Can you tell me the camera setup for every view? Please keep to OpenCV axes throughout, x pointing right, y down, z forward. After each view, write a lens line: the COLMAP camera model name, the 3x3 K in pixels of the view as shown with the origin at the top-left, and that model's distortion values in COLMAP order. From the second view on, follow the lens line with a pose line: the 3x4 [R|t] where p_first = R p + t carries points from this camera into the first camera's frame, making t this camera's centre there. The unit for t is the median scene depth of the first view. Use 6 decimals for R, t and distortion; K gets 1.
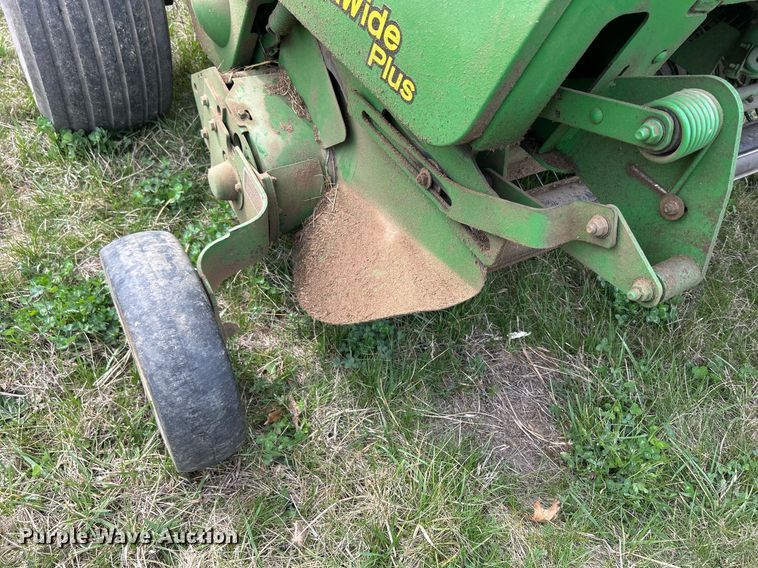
lens RADIAL K [[581.4, 0, 379.0], [0, 581.4, 284.0], [0, 0, 1]] dist [0.054163, -0.062398]
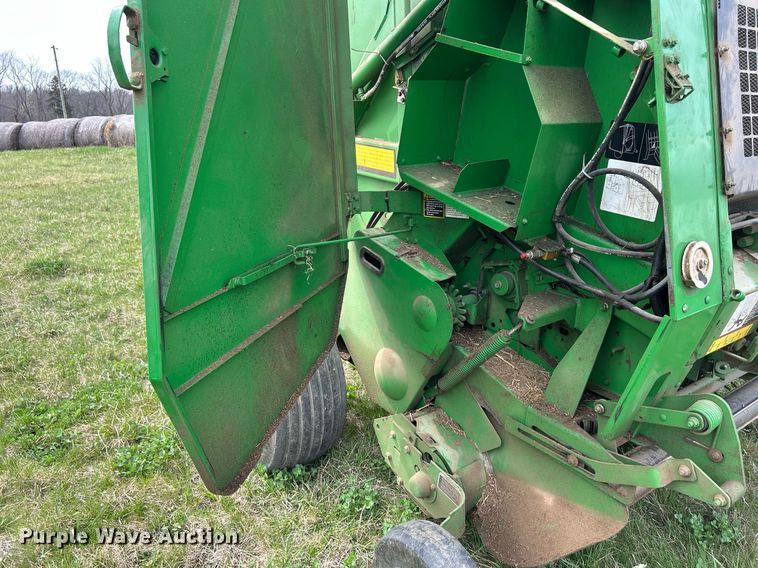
lens RADIAL K [[581.4, 0, 379.0], [0, 581.4, 284.0], [0, 0, 1]] dist [0.054163, -0.062398]
pose [[0.987628, -0.149090, 0.048616, -0.385498], [0.154316, 0.868854, -0.470404, 0.075854], [0.027892, 0.472086, 0.881111, -0.641068]]
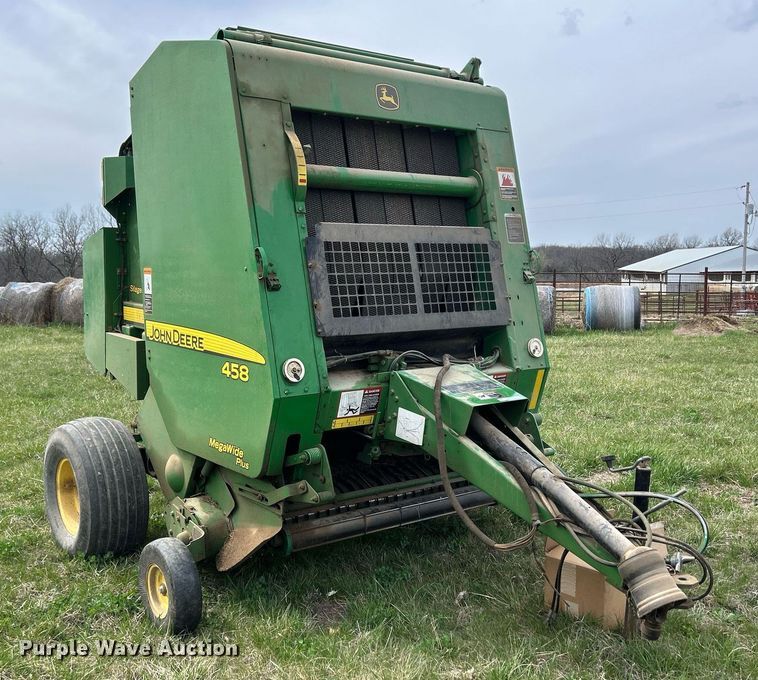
lens RADIAL K [[889.2, 0, 379.0], [0, 889.2, 340.0], [0, 0, 1]] dist [0.008970, -0.009545]
pose [[0.983282, -0.144120, 0.111290, 0.214475], [0.181862, 0.746822, -0.639674, 1.654827], [0.009076, 0.649220, 0.760547, -2.197930]]
